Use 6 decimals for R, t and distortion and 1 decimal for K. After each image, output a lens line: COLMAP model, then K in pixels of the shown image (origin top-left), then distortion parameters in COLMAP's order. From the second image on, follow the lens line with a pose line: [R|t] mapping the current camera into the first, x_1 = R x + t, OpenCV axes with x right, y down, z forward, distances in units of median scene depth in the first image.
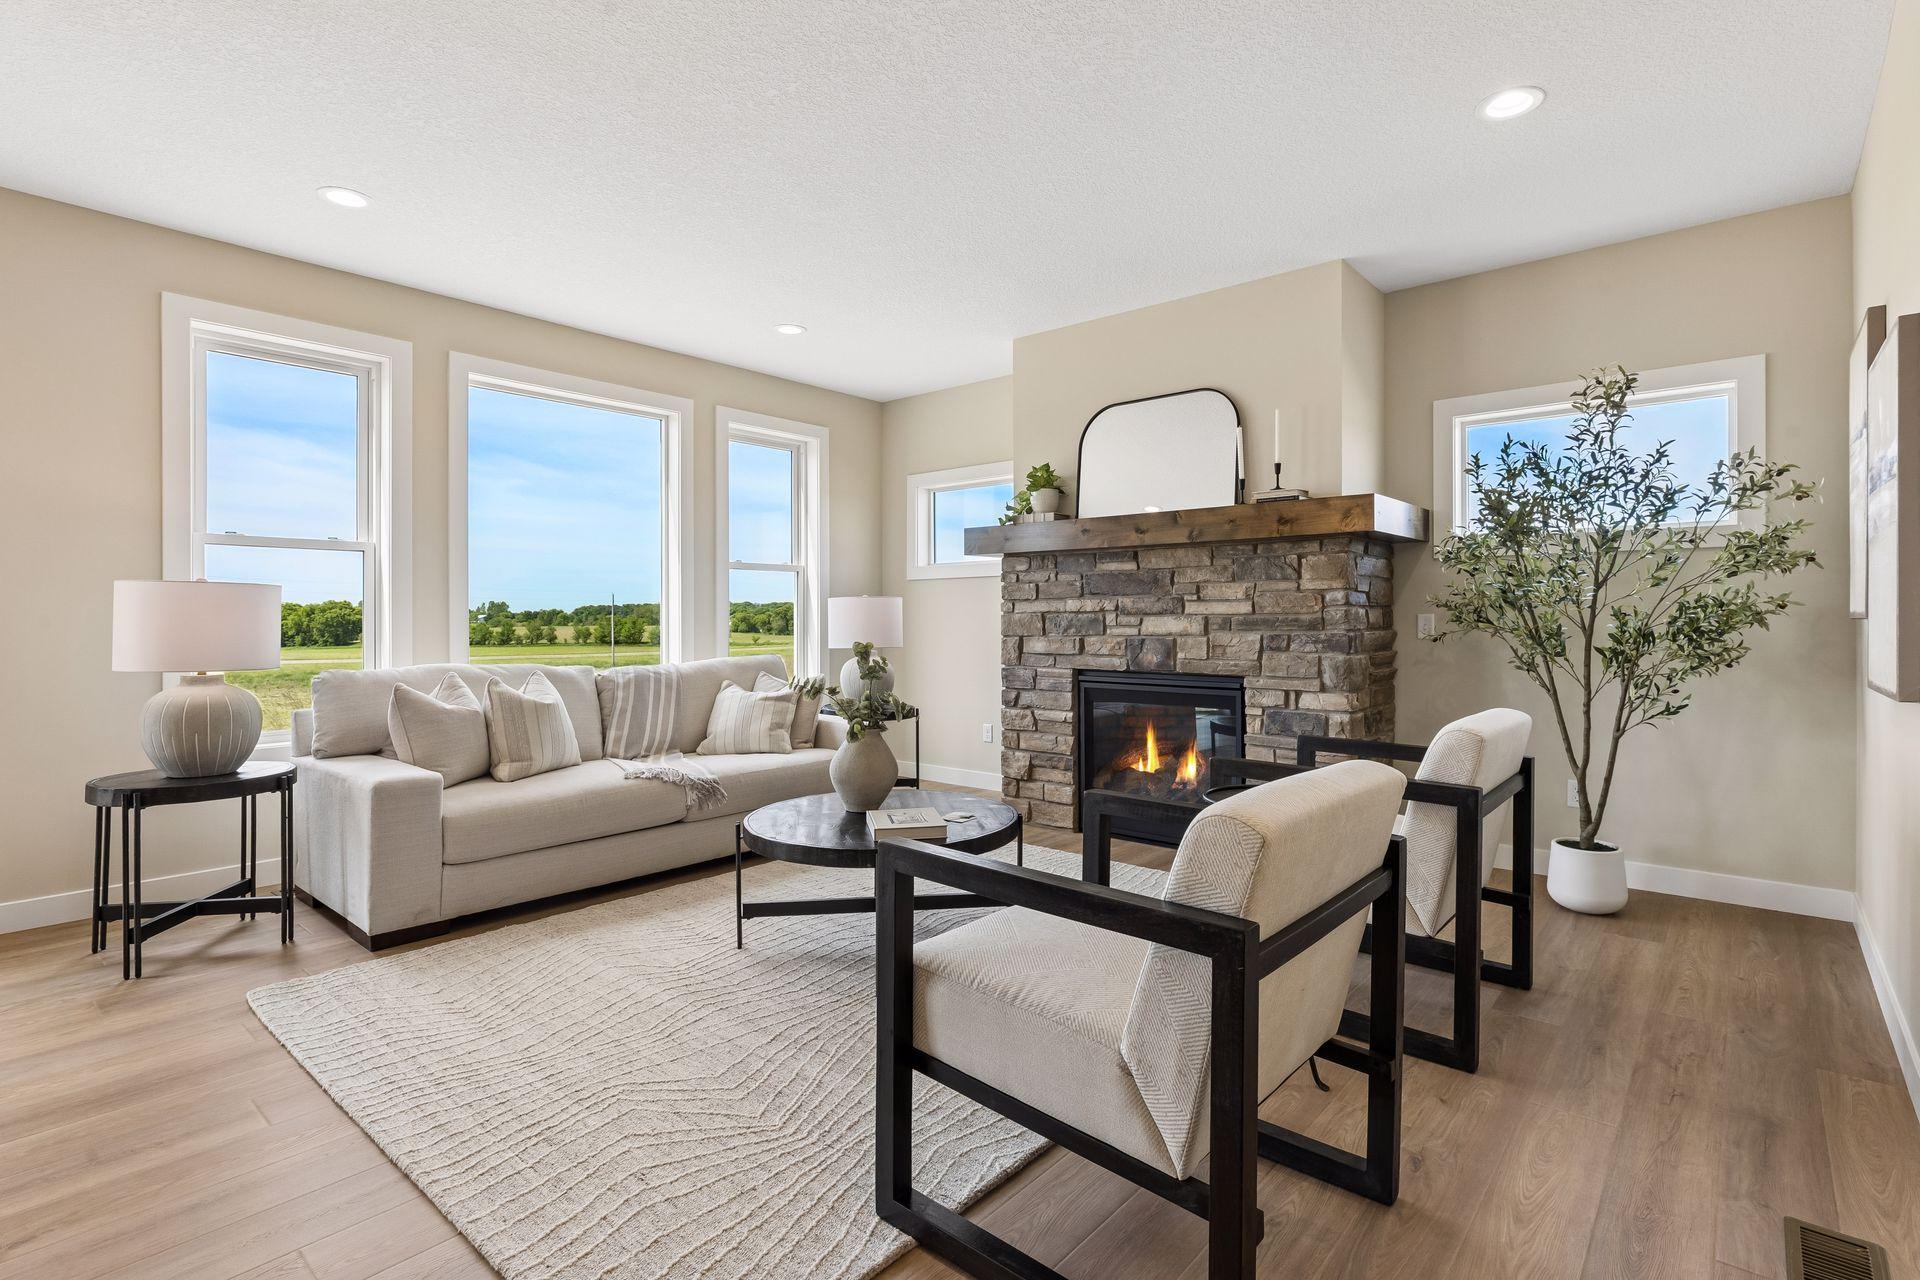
lens RADIAL K [[918.6, 0, 956.3], [0, 918.6, 630.0], [0, 0, 1]] dist [0.003761, 0.000310]
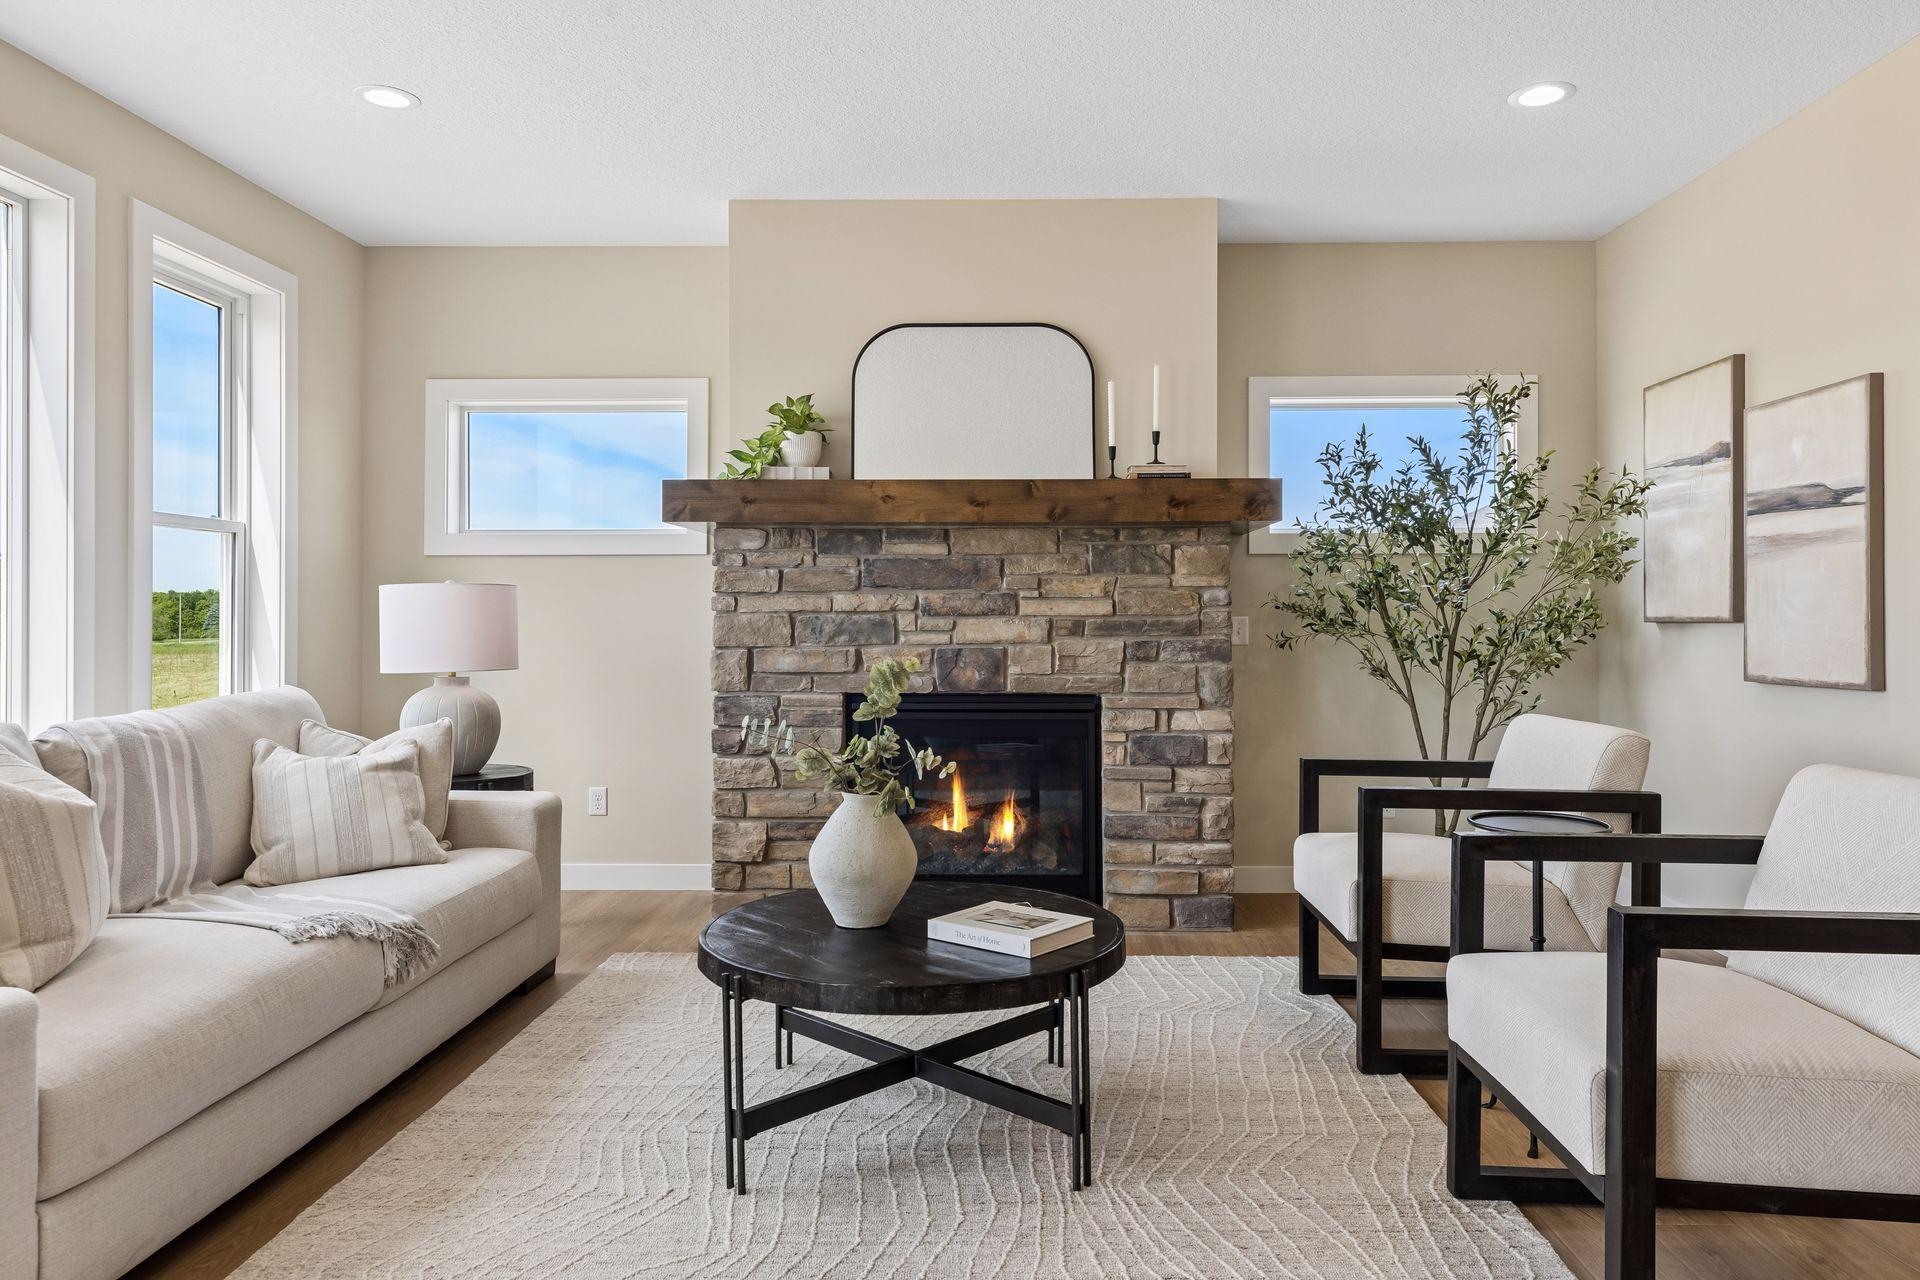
lens RADIAL K [[1281.0, 0, 963.5], [0, 1281.0, 632.0], [0, 0, 1]] dist [0.009478, -0.001093]
pose [[0.772560, -0.003600, 0.634931, -0.448317], [0.007008, 0.999971, -0.002858, -0.000968], [-0.634903, 0.006658, 0.772563, 0.204665]]
